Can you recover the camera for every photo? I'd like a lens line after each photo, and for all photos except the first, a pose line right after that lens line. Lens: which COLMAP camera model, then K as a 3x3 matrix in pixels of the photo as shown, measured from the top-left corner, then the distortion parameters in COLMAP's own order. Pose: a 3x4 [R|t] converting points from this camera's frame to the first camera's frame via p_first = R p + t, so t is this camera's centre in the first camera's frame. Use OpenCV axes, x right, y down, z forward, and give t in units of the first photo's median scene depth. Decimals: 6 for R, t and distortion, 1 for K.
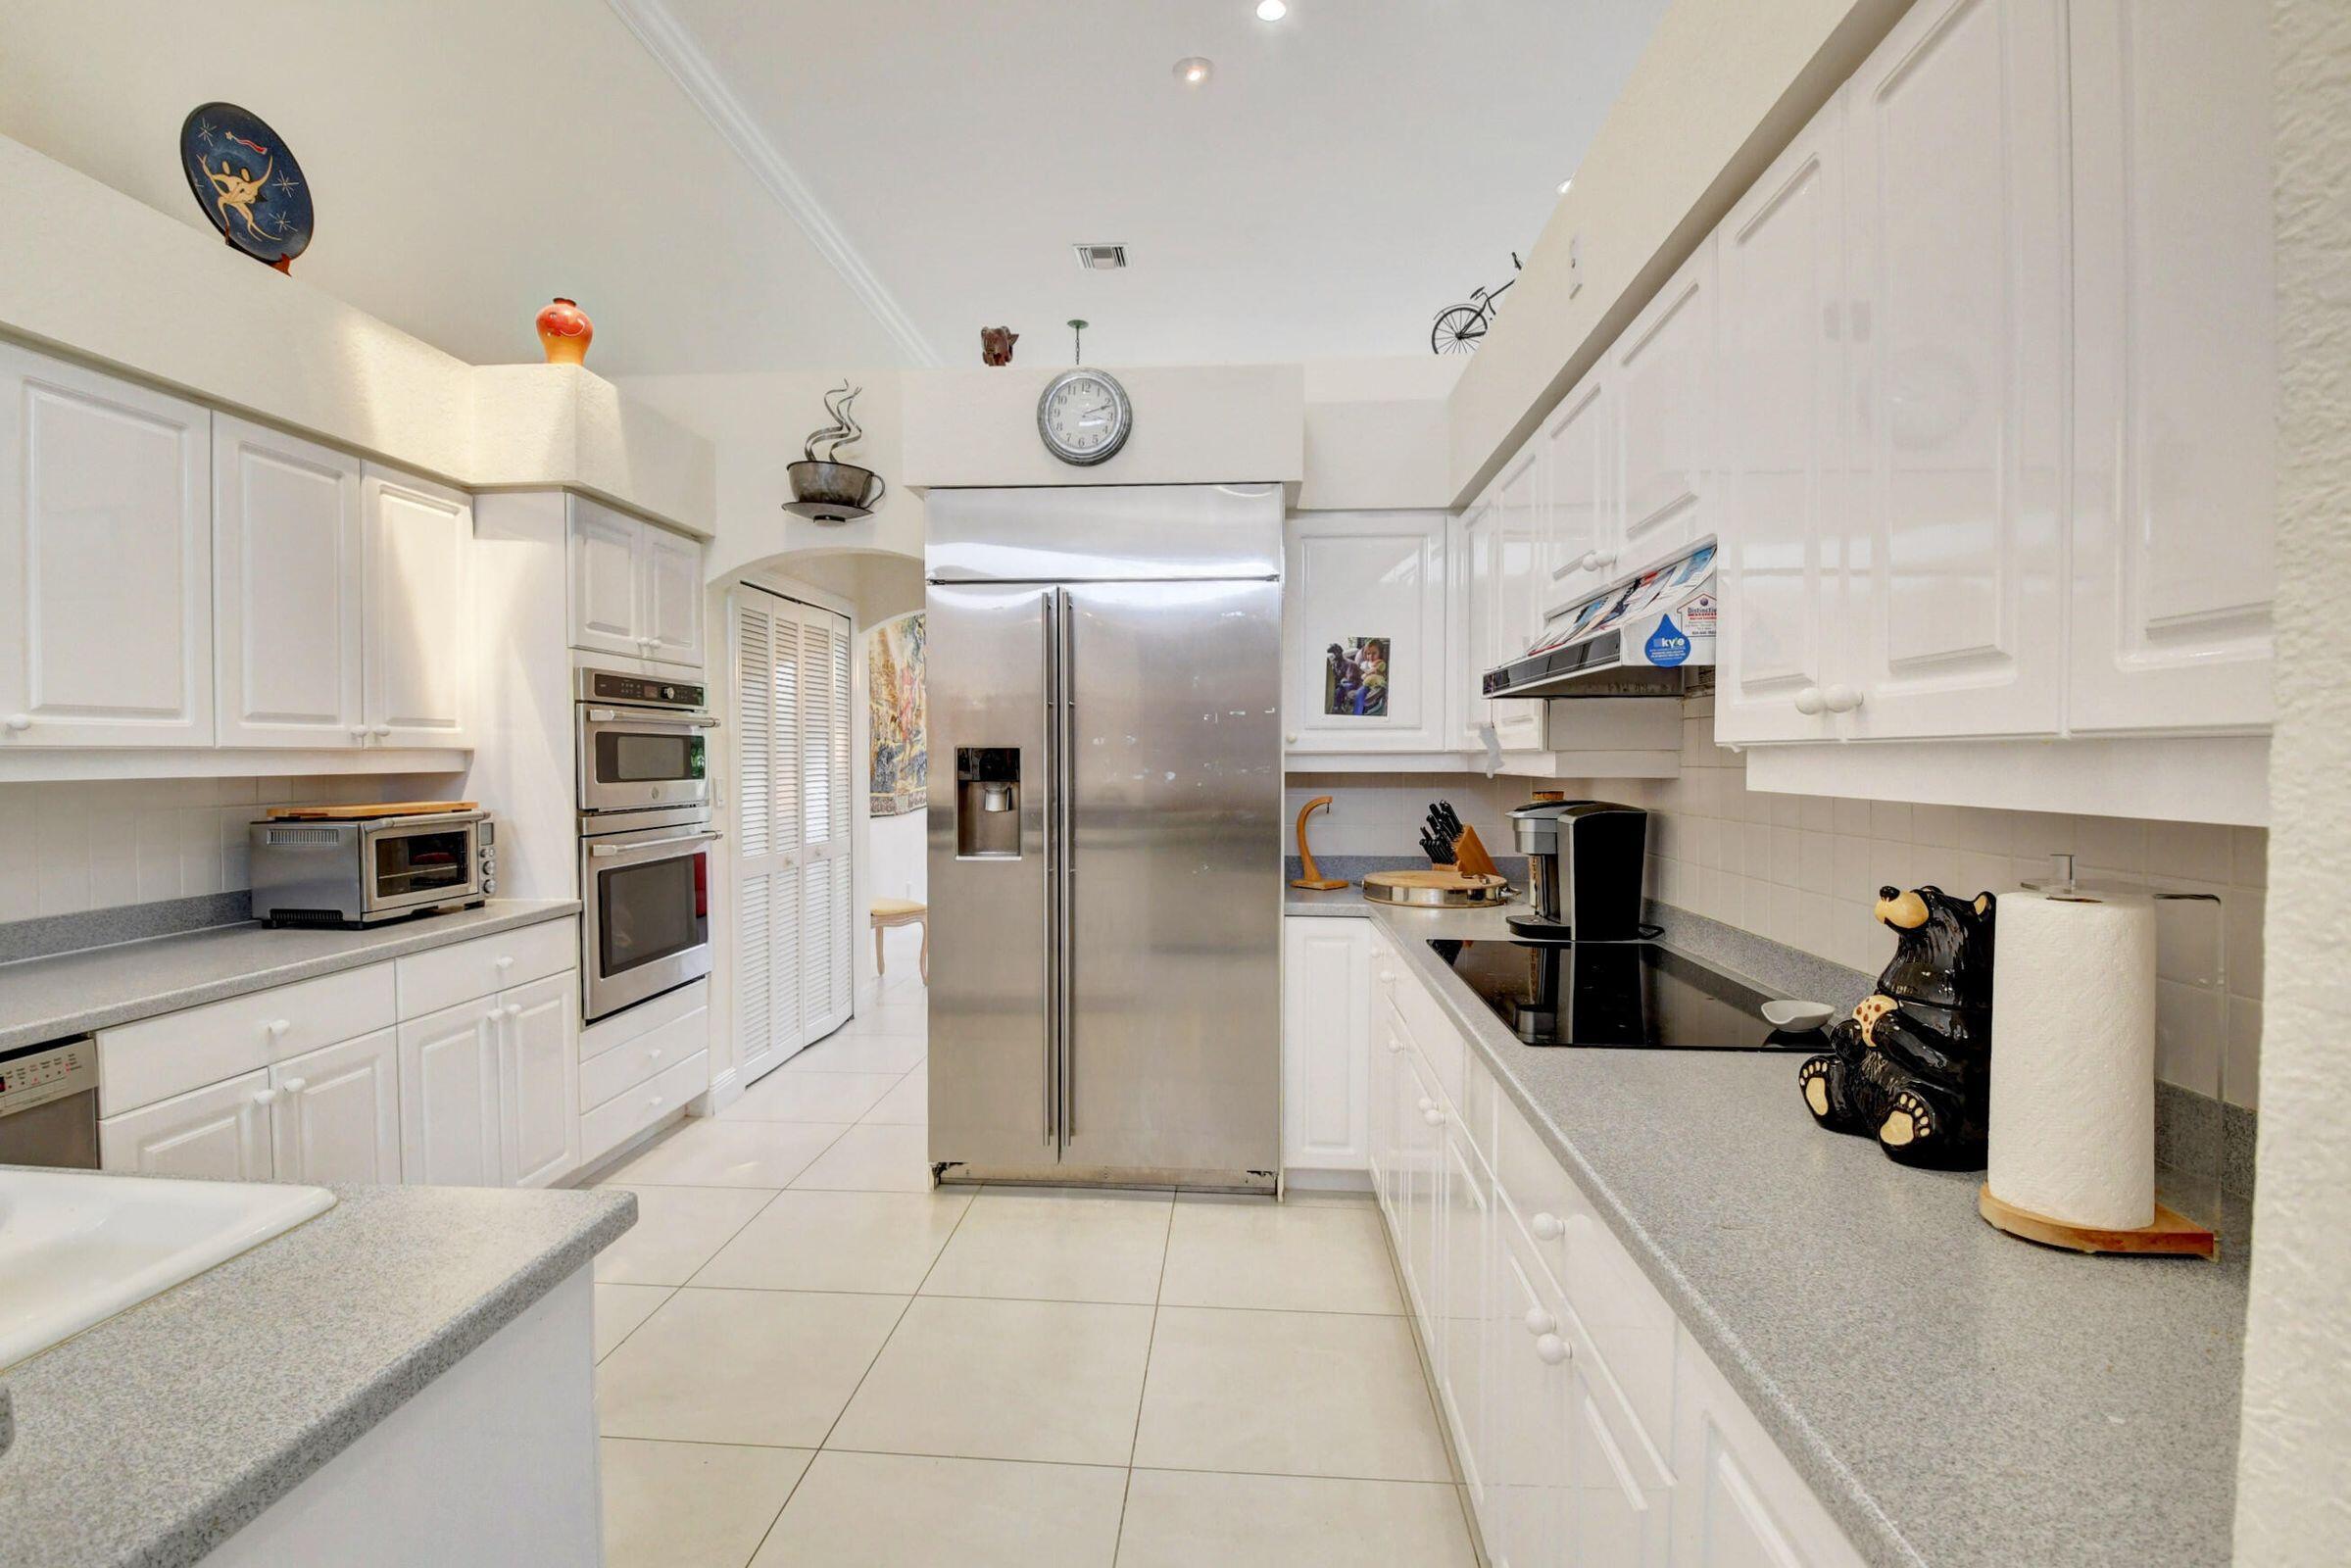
lens RADIAL K [[1055.6, 0, 1175.5], [0, 1055.6, 784.0], [0, 0, 1]] dist [-0.036054, -0.000150]
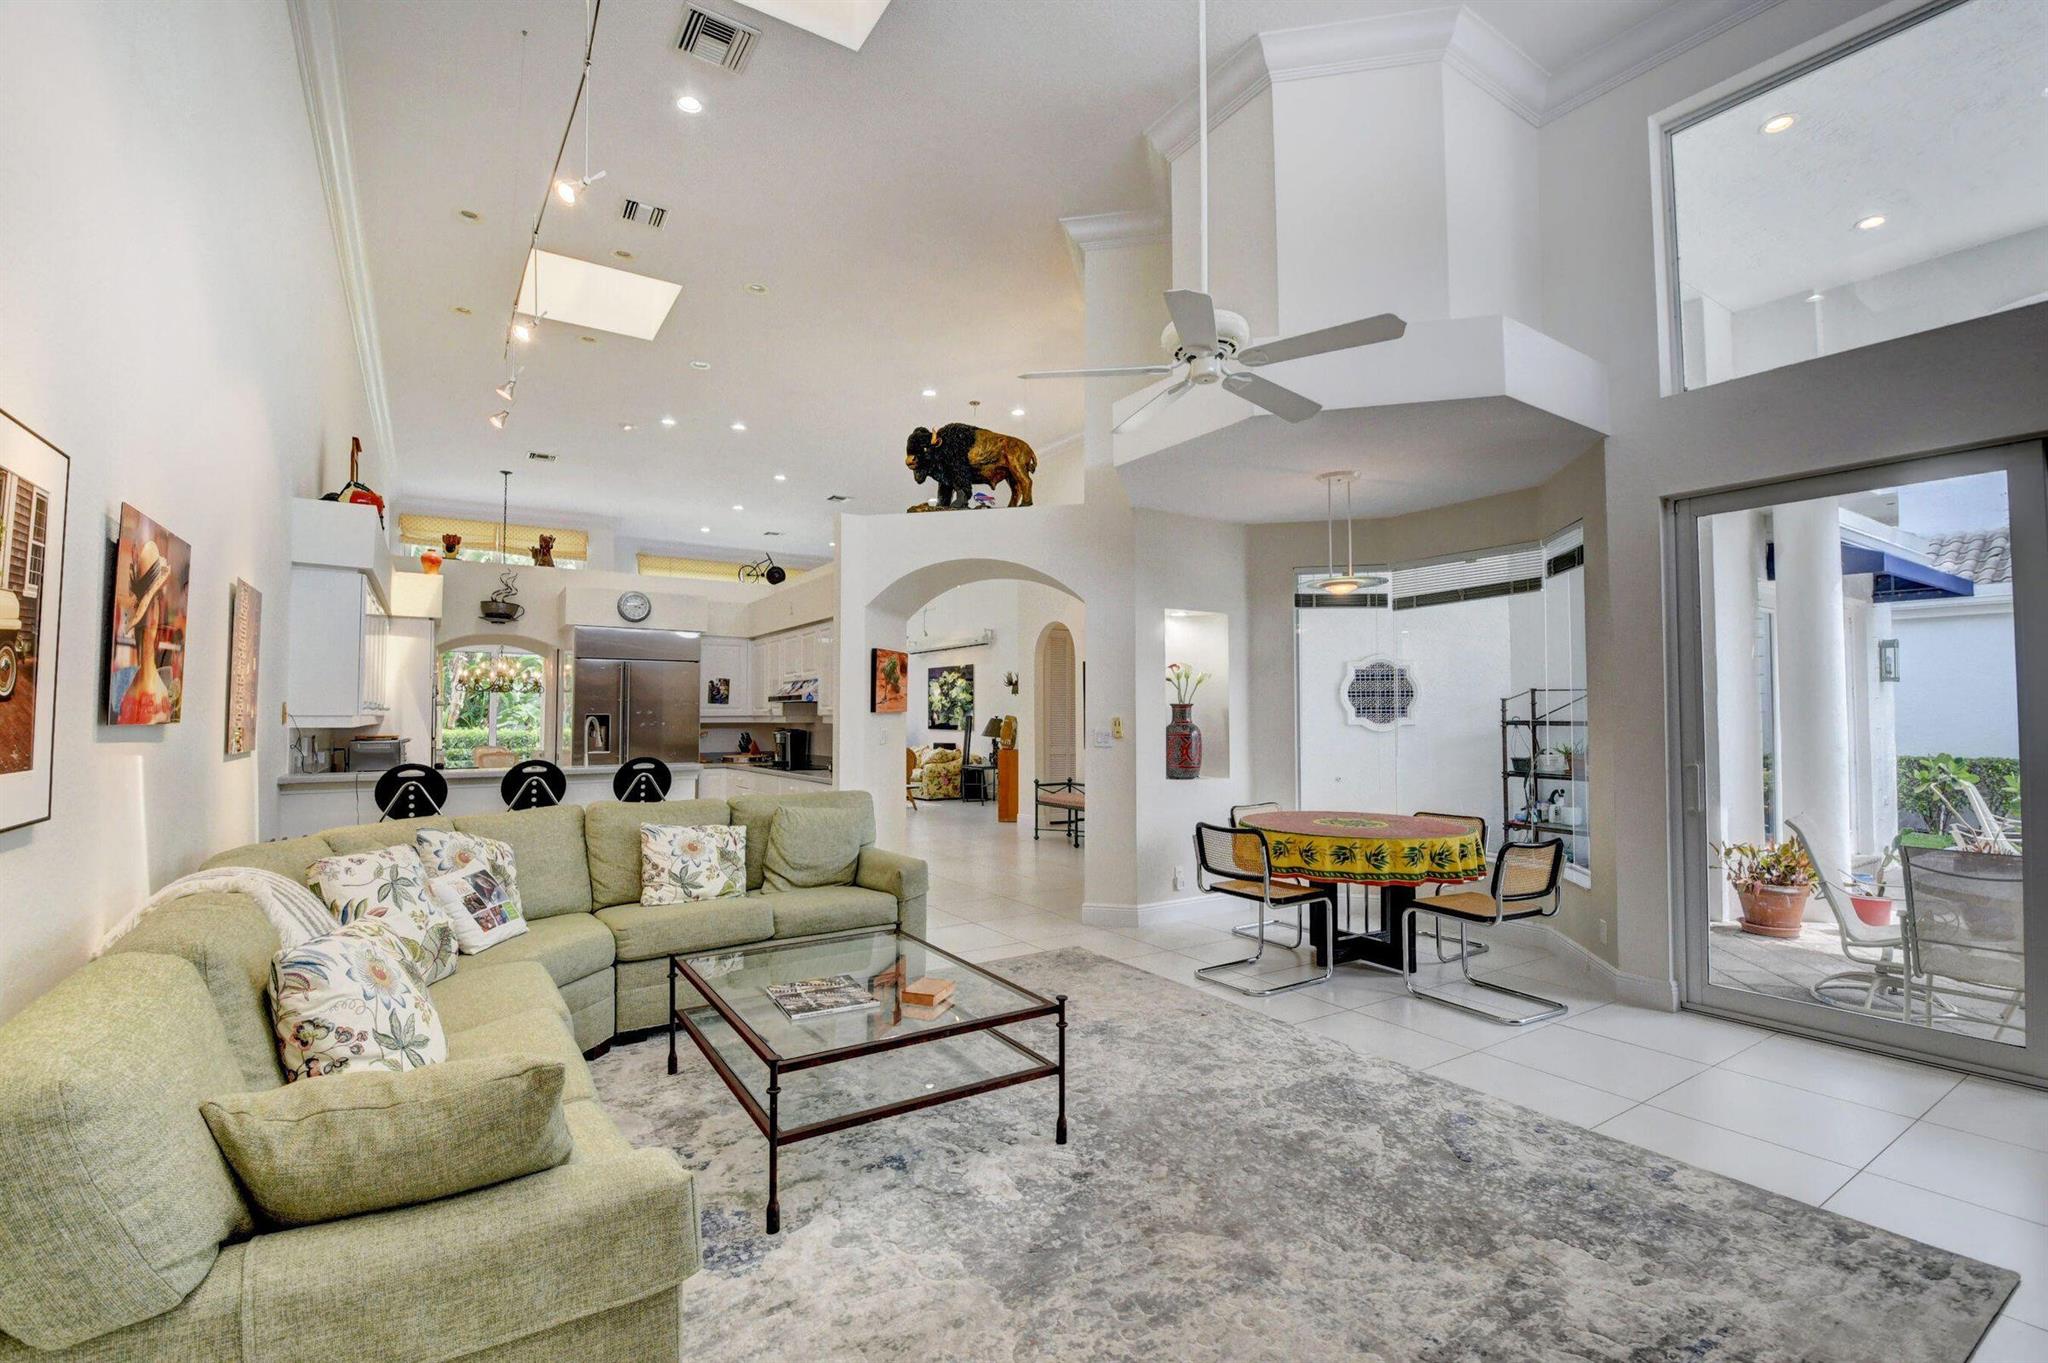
lens RADIAL K [[914.7, 0, 1024.0], [0, 914.7, 681.5], [0, 0, 1]] dist [0.000749, -0.016384]
pose [[0.799251, 0.012820, 0.600860, -0.737232], [0.026285, 0.998070, -0.056258, 0.043197], [-0.600422, 0.060758, 0.797372, -1.701342]]
